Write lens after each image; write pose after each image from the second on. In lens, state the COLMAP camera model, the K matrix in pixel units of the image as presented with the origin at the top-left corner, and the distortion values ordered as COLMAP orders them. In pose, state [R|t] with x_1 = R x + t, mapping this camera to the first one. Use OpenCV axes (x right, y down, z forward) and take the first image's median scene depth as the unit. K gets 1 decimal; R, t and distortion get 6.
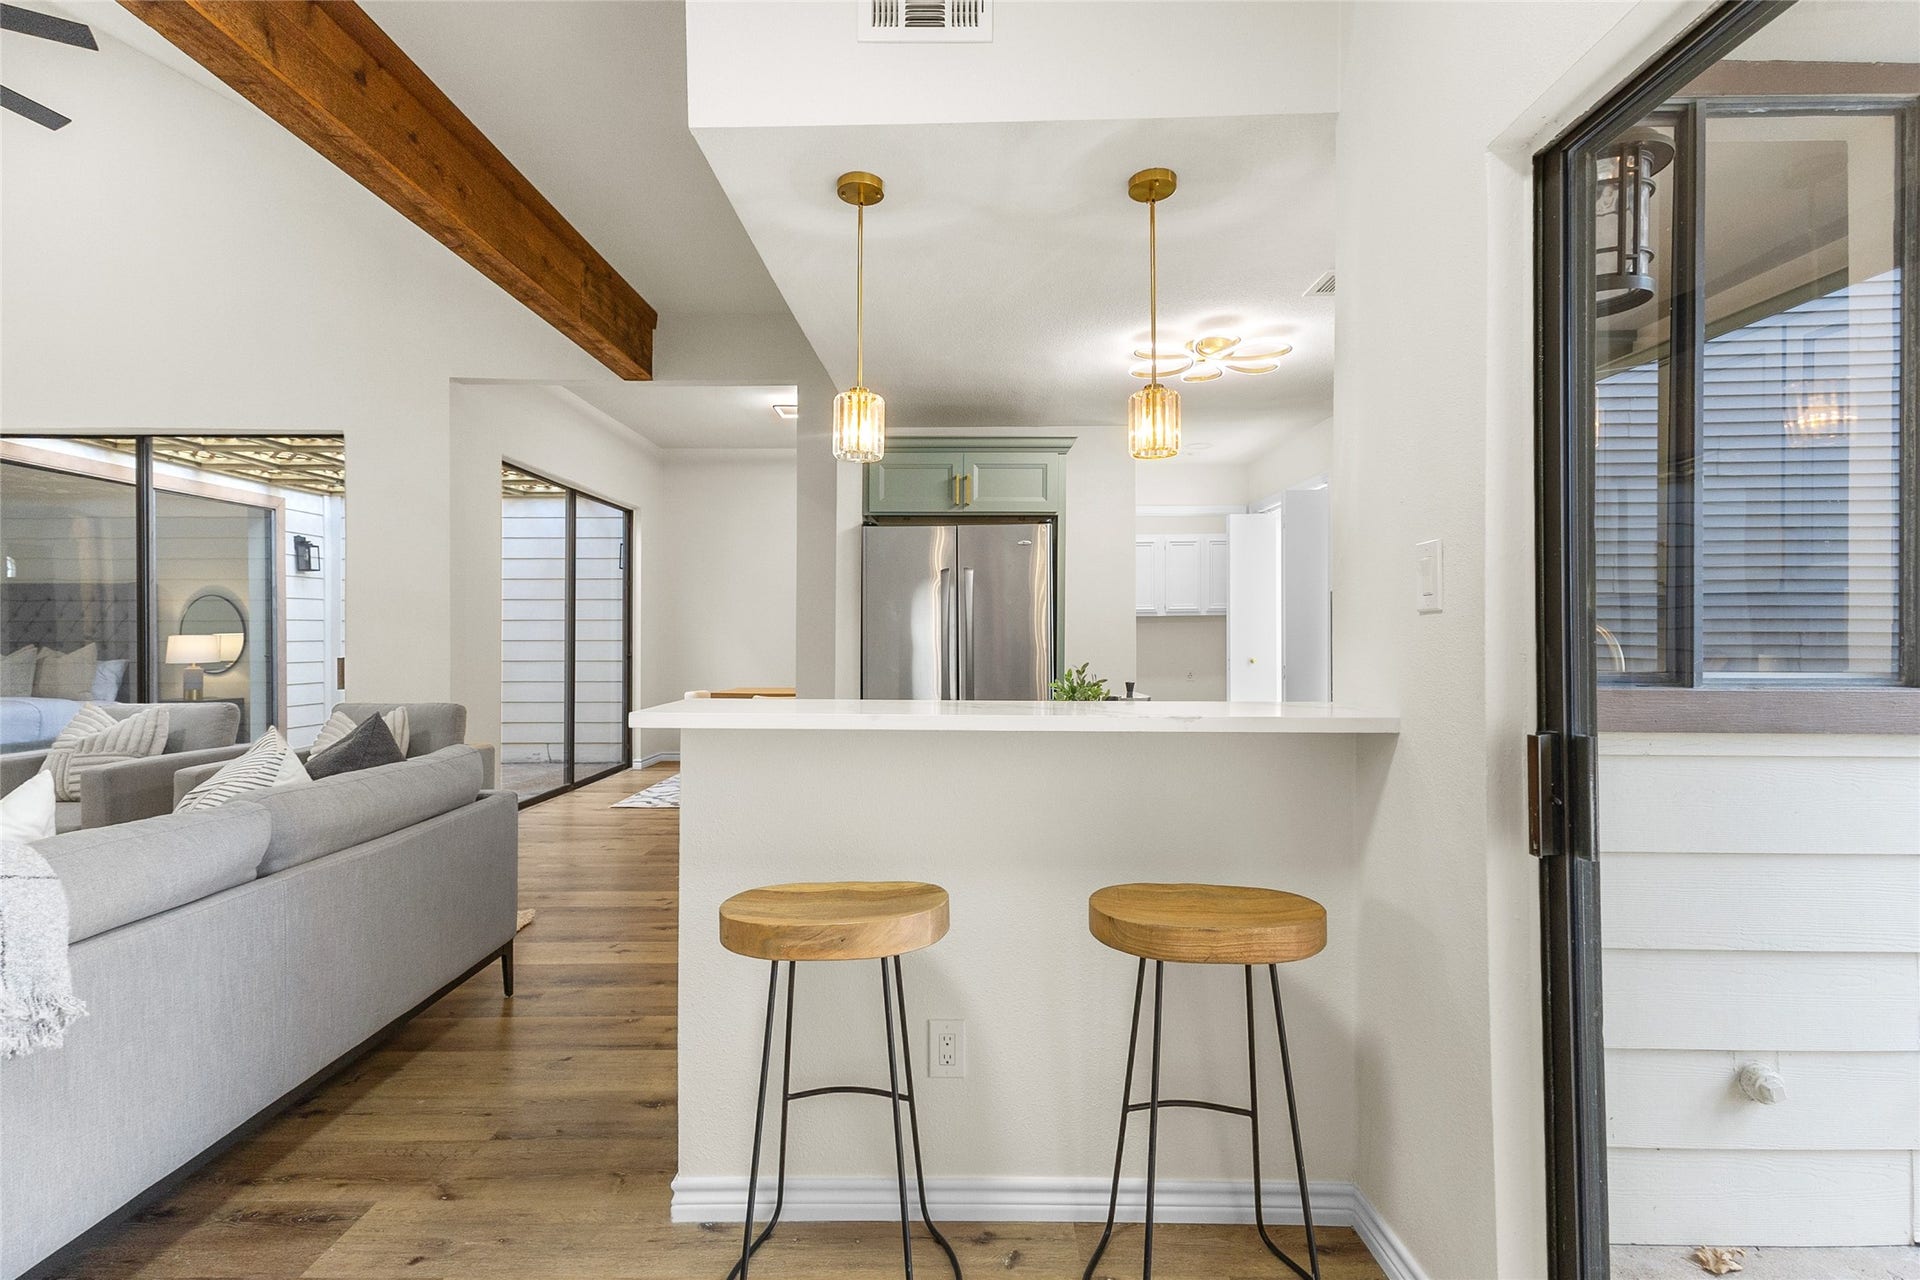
lens RADIAL K [[875.7, 0, 960.0], [0, 875.7, 640.0], [0, 0, 1]] dist [0.000653, 0.000057]
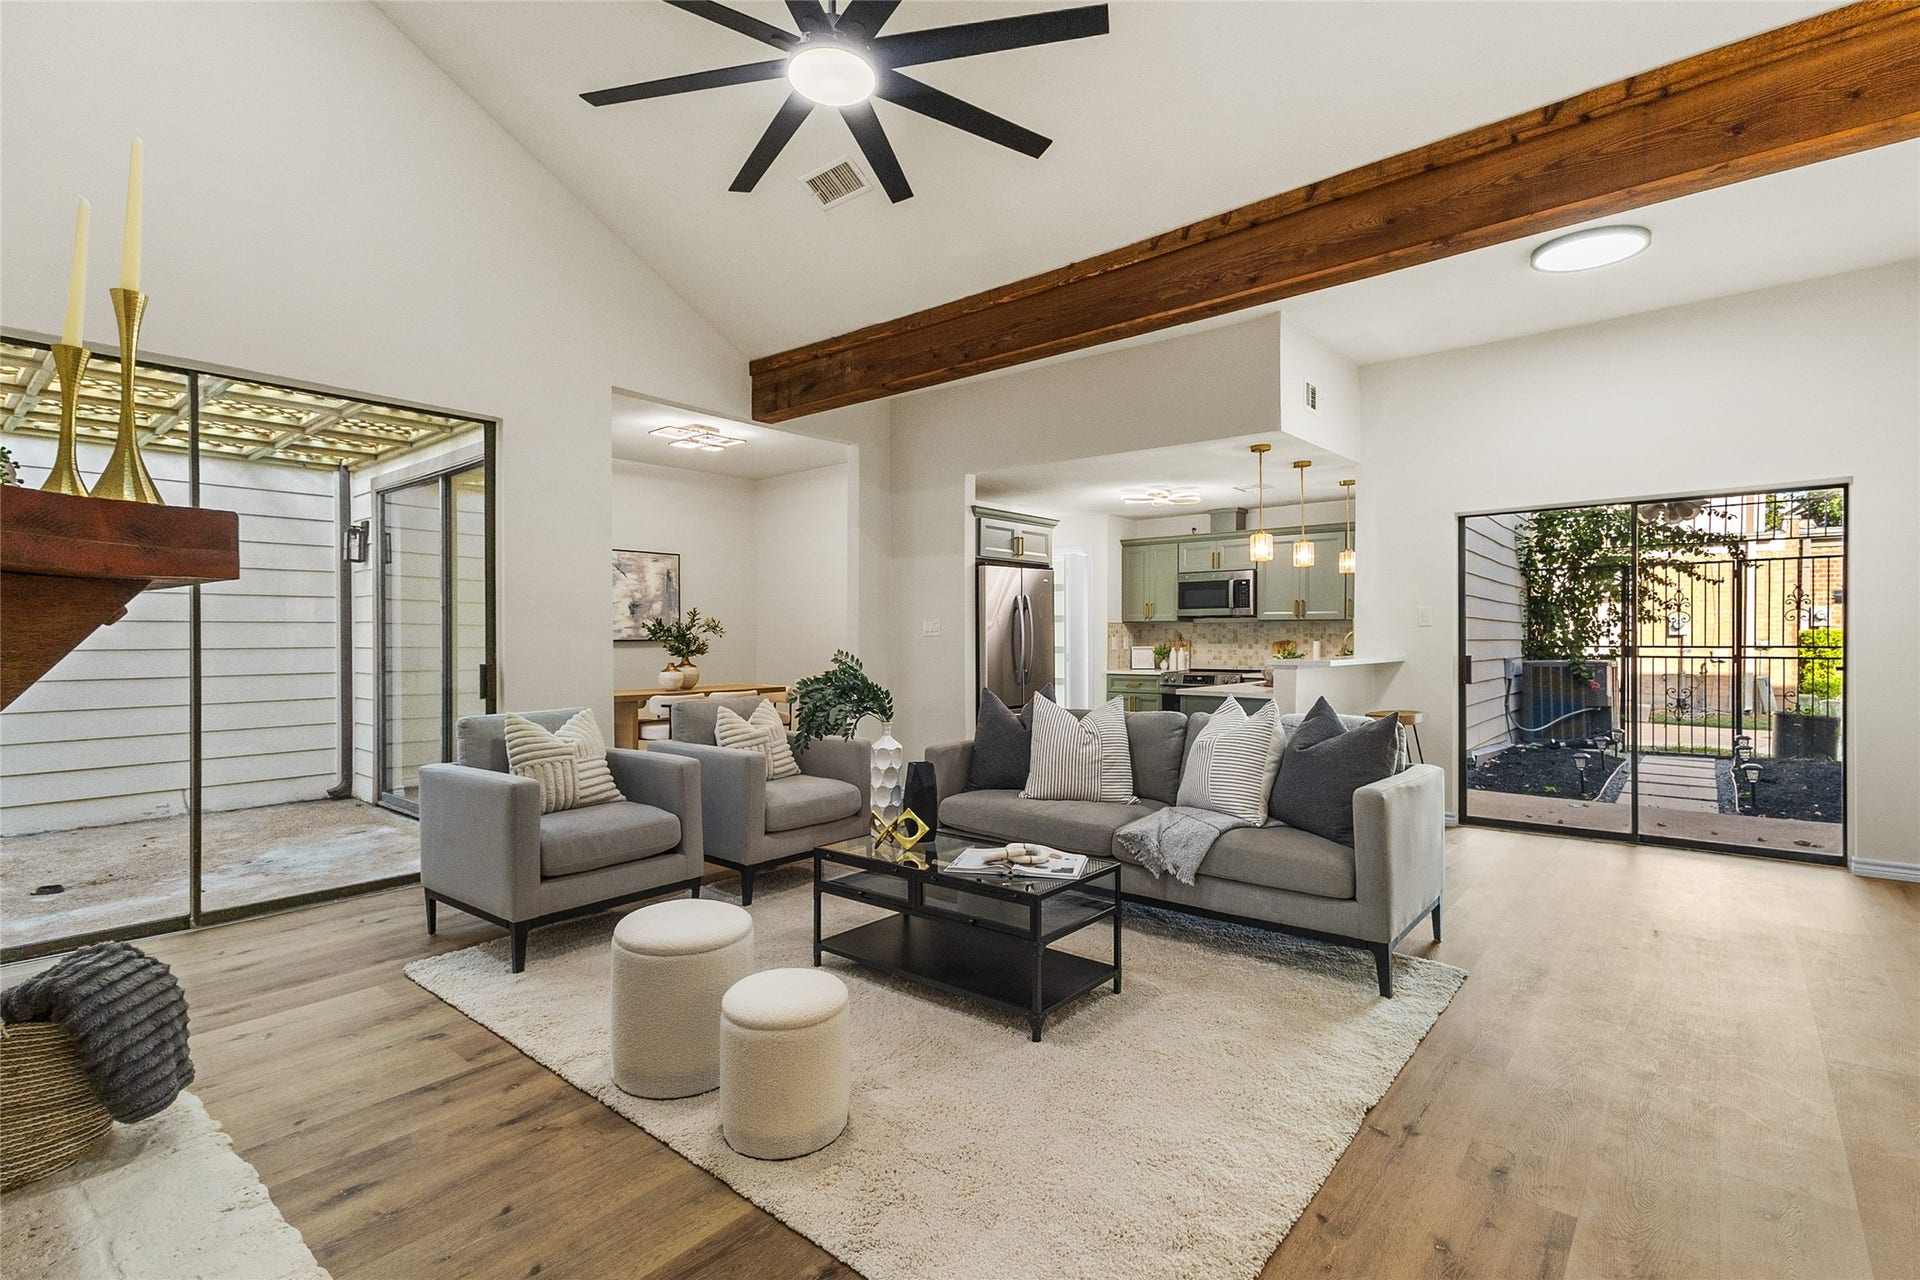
lens RADIAL K [[888.2, 0, 947.1], [0, 888.2, 640.1], [0, 0, 1]] dist [0.020562, 0.000015]
pose [[0.646638, -0.010439, 0.762725, -0.731053], [0.011462, 0.999926, 0.003968, -0.001946], [-0.762711, 0.006176, 0.646710, 0.016677]]
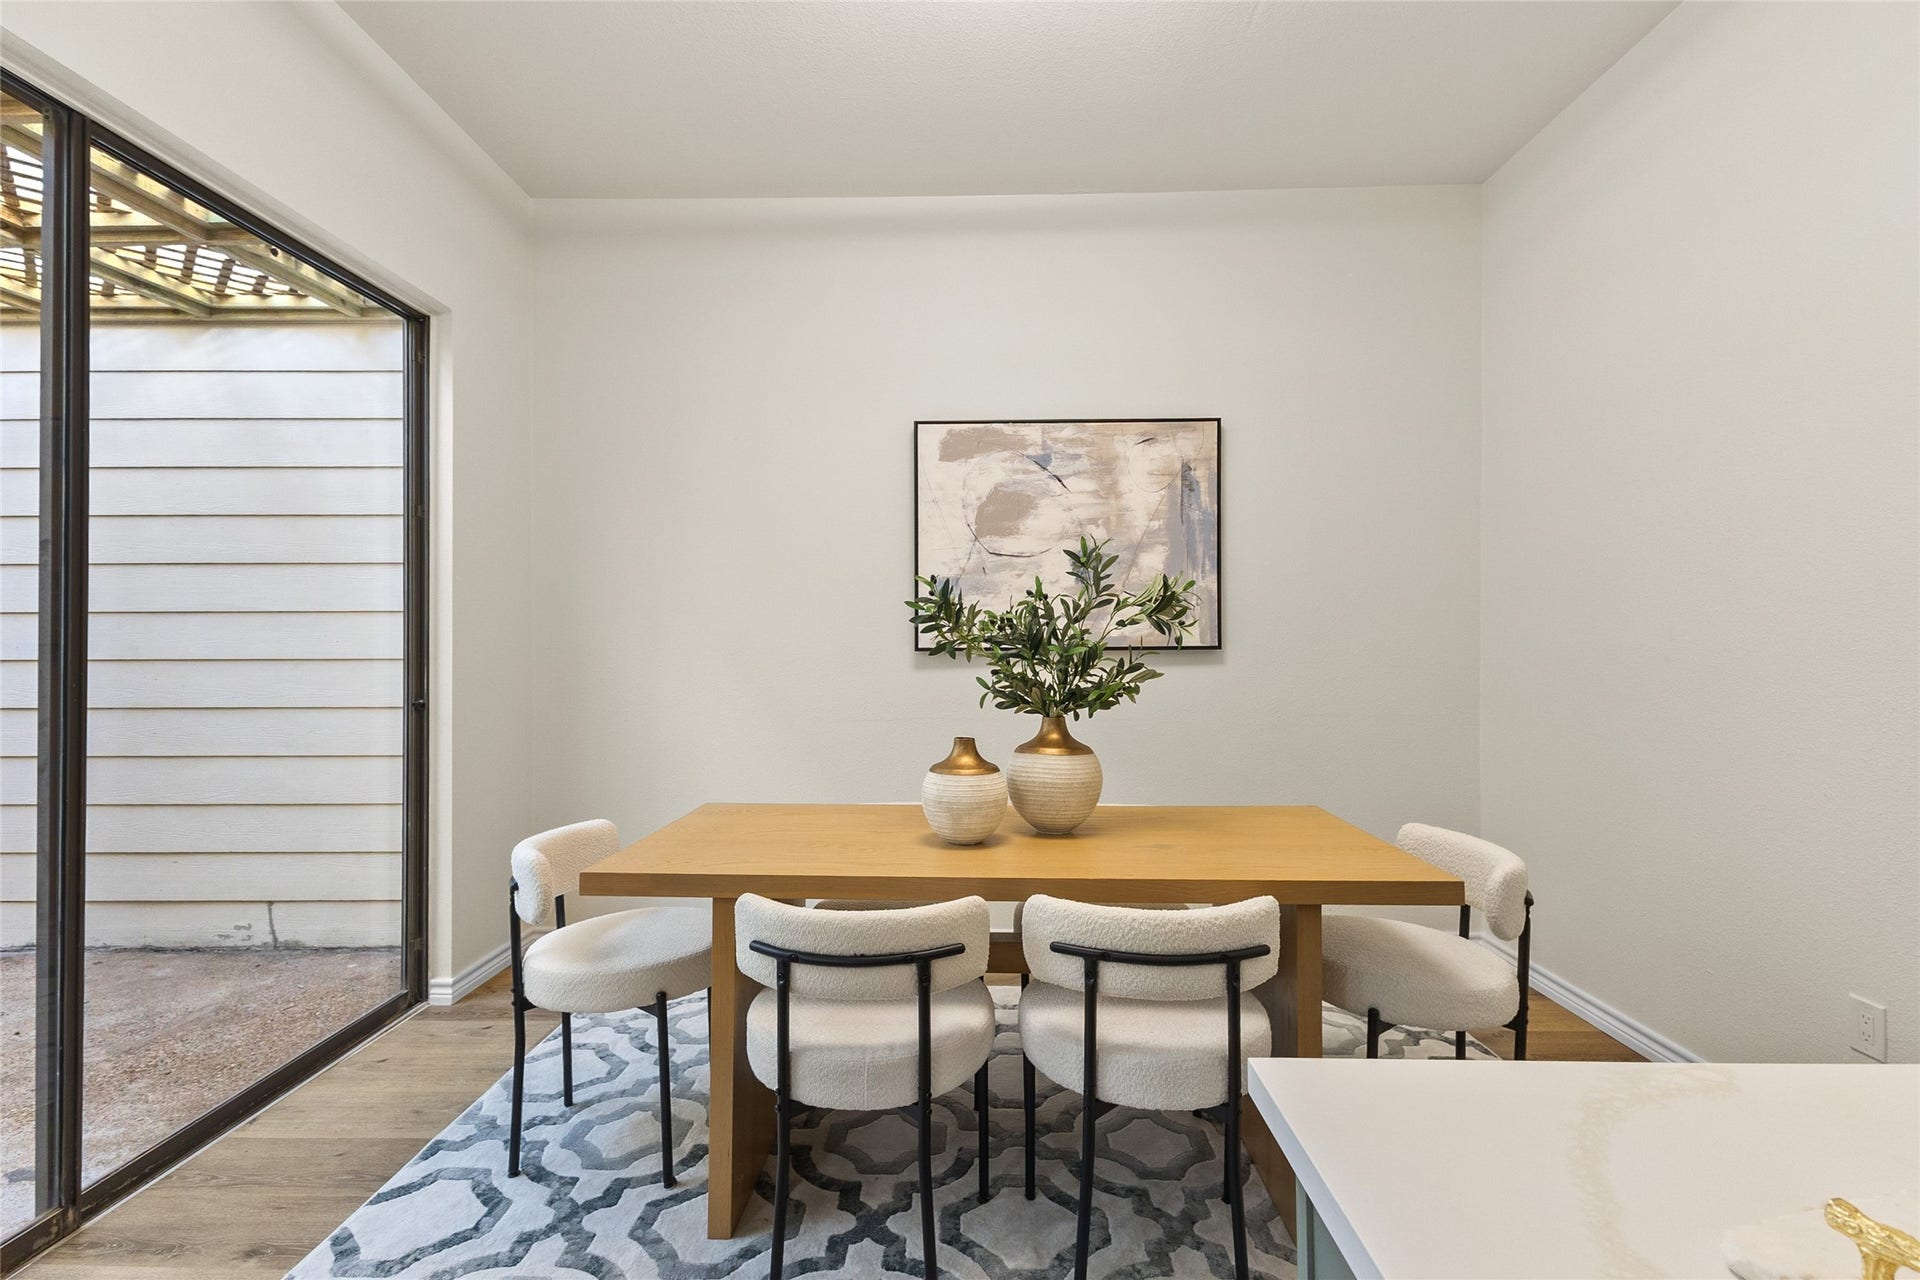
lens RADIAL K [[875.7, 0, 960.0], [0, 875.7, 640.0], [0, 0, 1]] dist [0.000653, 0.000057]
pose [[0.999849, -0.008377, -0.015224, -0.146219], [0.008364, 0.999965, -0.000966, -0.006295], [0.015231, 0.000839, 0.999884, 0.654106]]
